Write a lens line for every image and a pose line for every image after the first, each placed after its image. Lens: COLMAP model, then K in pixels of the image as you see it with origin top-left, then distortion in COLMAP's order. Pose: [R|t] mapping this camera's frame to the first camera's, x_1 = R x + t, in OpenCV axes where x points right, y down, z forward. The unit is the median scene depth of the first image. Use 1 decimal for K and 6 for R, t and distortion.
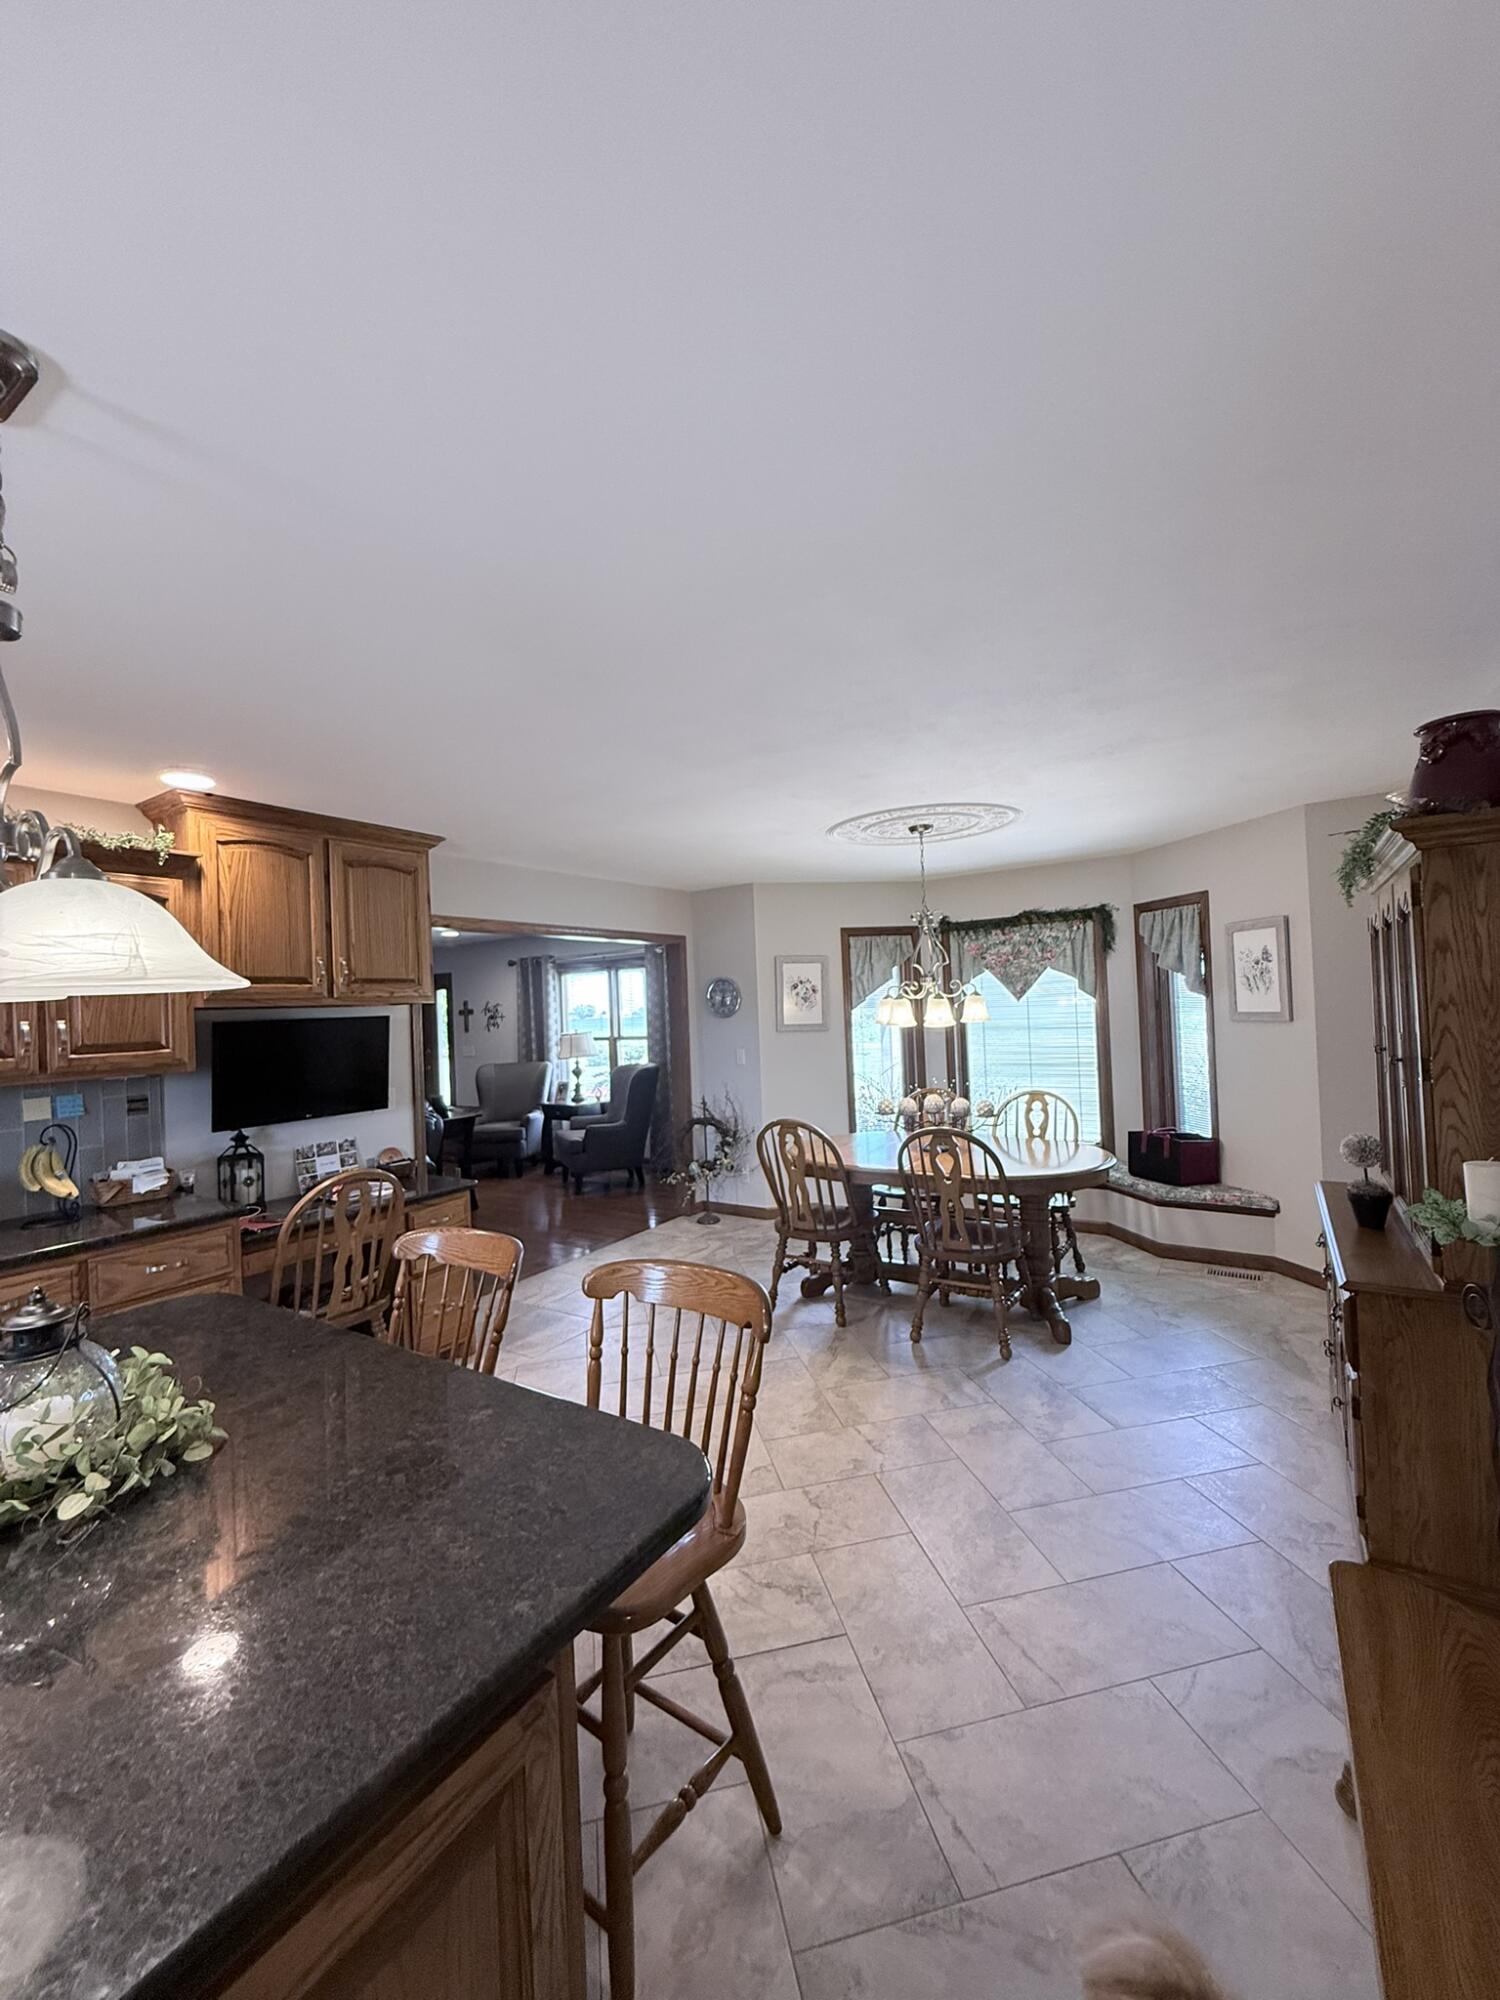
lens RADIAL K [[801.3, 0, 746.6], [0, 801.3, 998.0], [0, 0, 1]] dist [-0.000849, 0.000667]
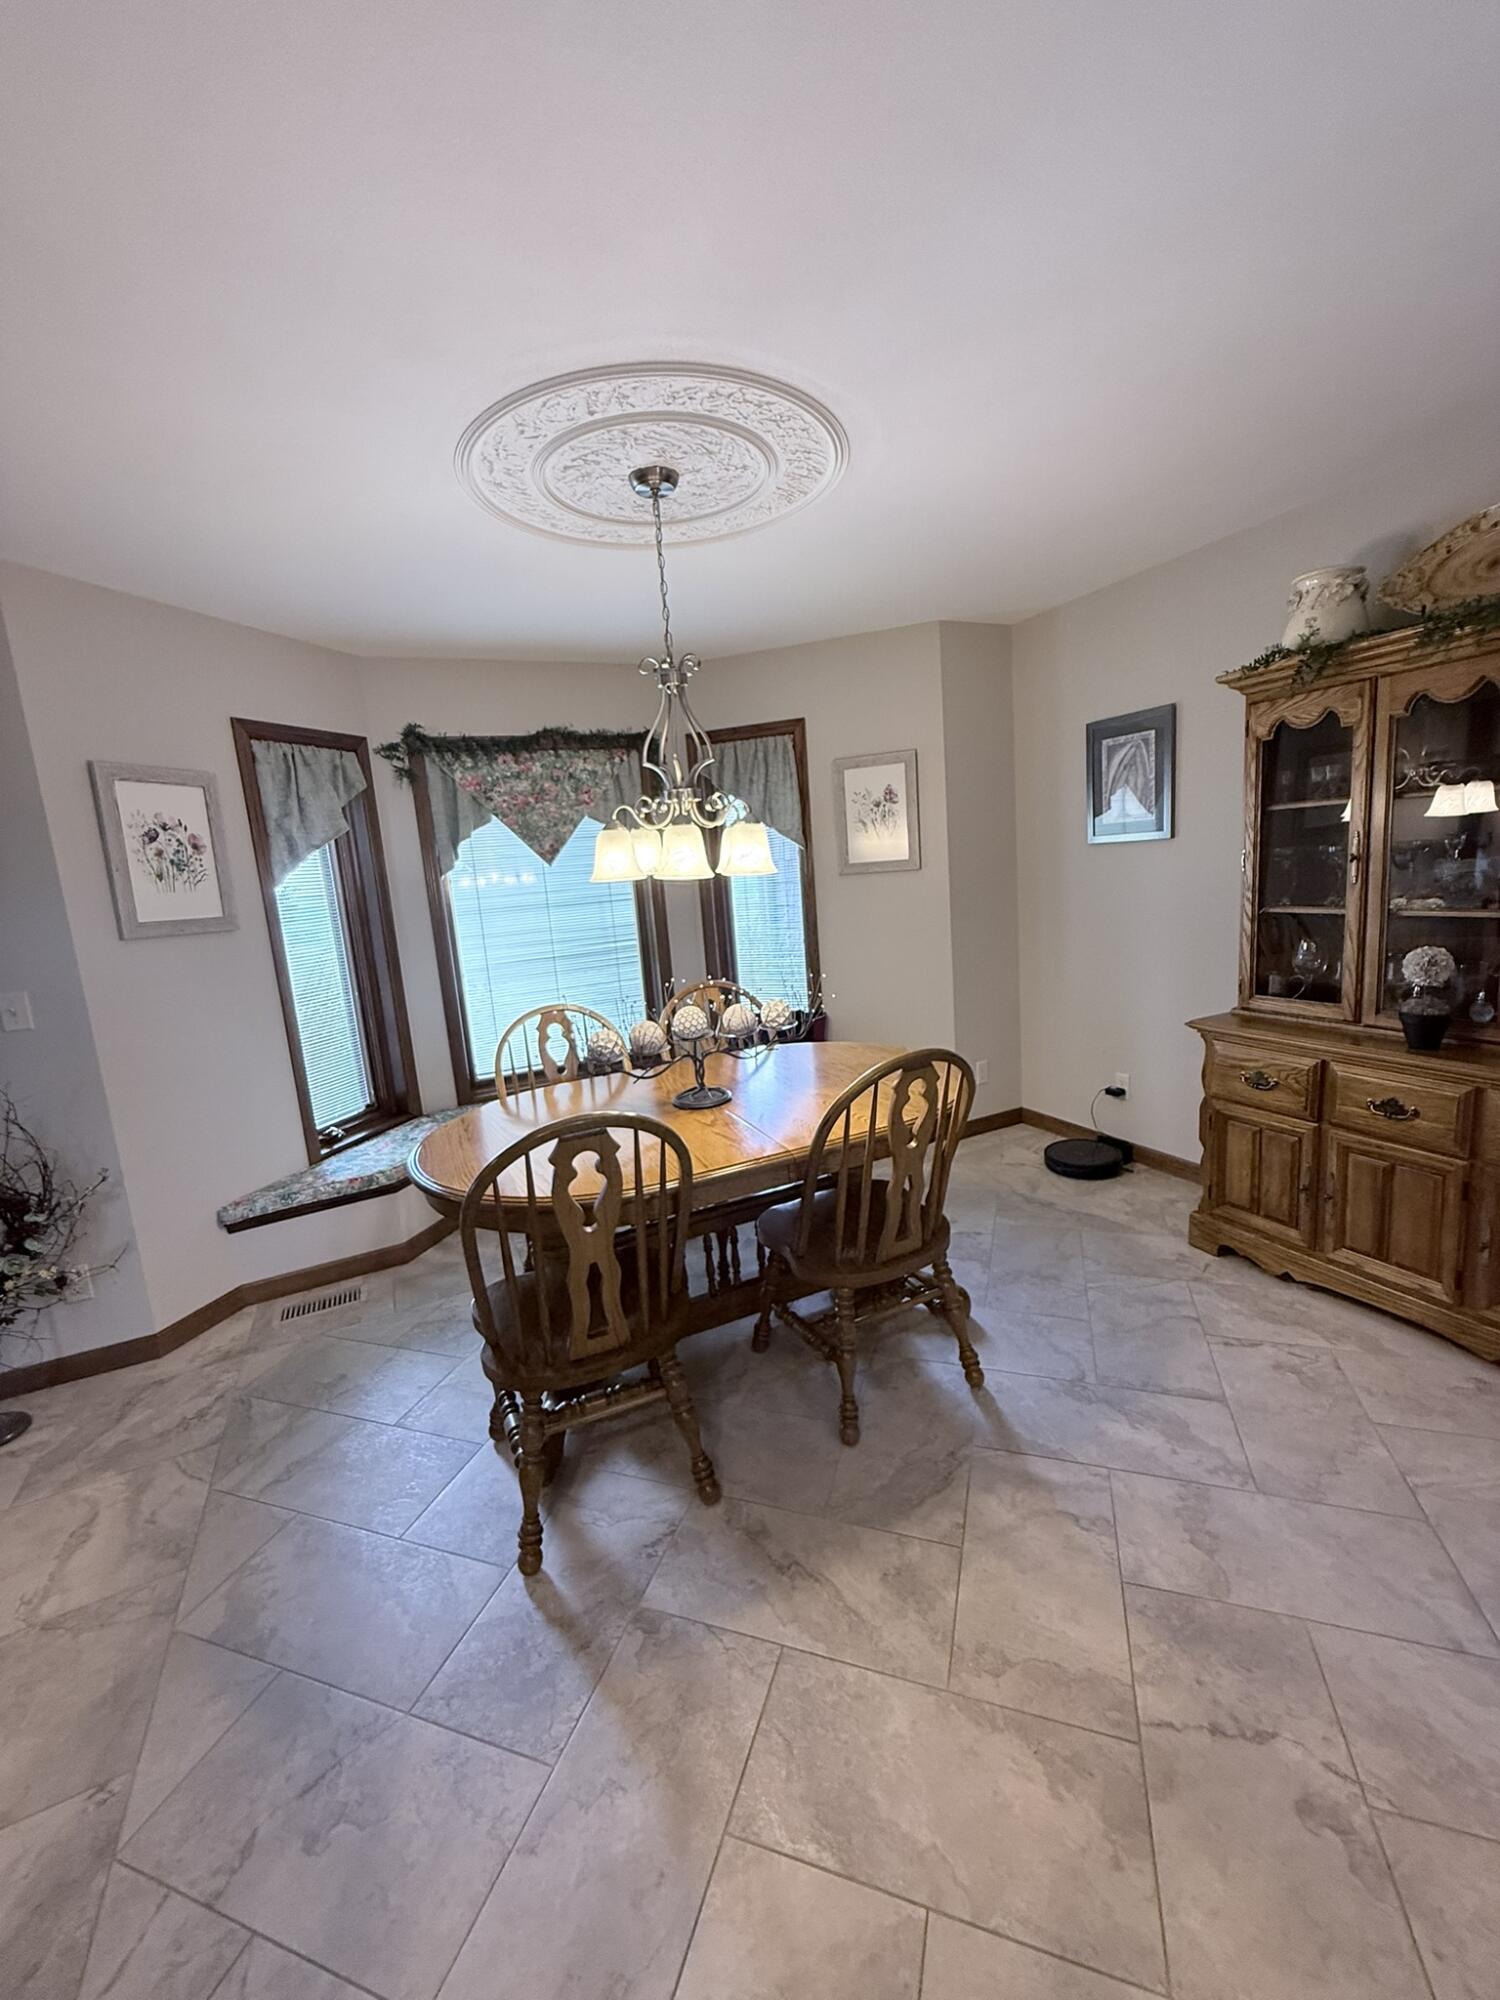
lens RADIAL K [[801.3, 0, 739.4], [0, 801.3, 999.4], [0, 0, 1]] dist [-0.000849, 0.000667]
pose [[0.522764, -0.140234, 0.840864, -0.218261], [0.046004, 0.989580, 0.136436, 0.041791], [-0.851235, -0.032641, 0.523768, 0.683967]]
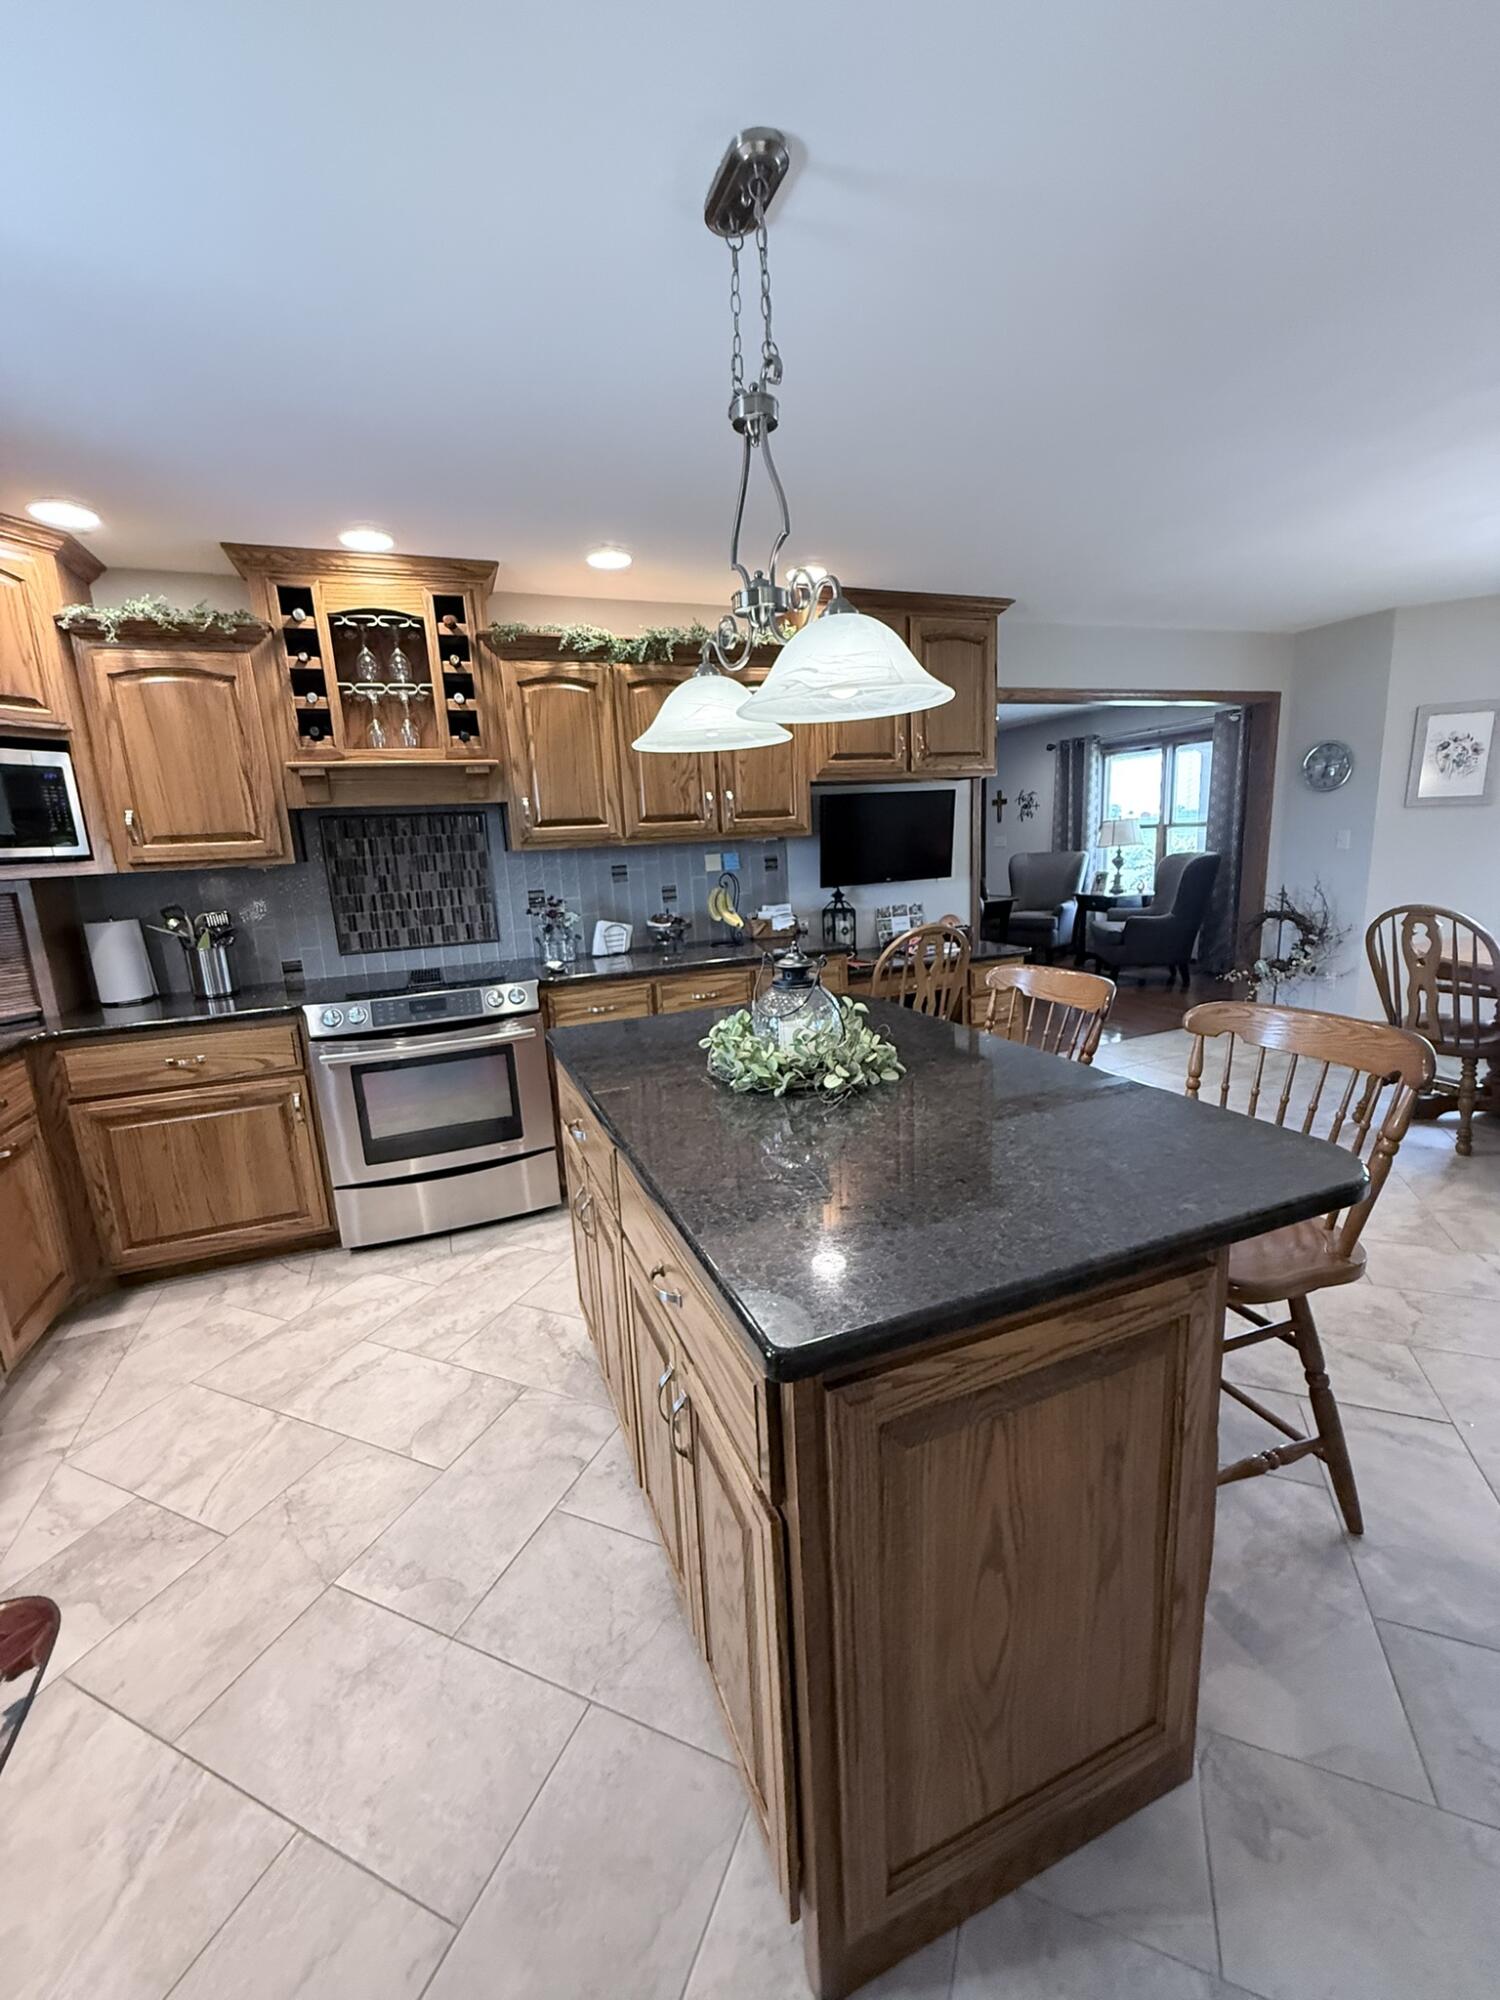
lens RADIAL K [[801.3, 0, 748.4], [0, 801.3, 998.0], [0, 0, 1]] dist [-0.000849, 0.000667]
pose [[0.818772, 0.111156, -0.563256, -0.036938], [0.027504, 0.972358, 0.231870, 0.033482], [0.573460, -0.205340, 0.793082, -0.052989]]
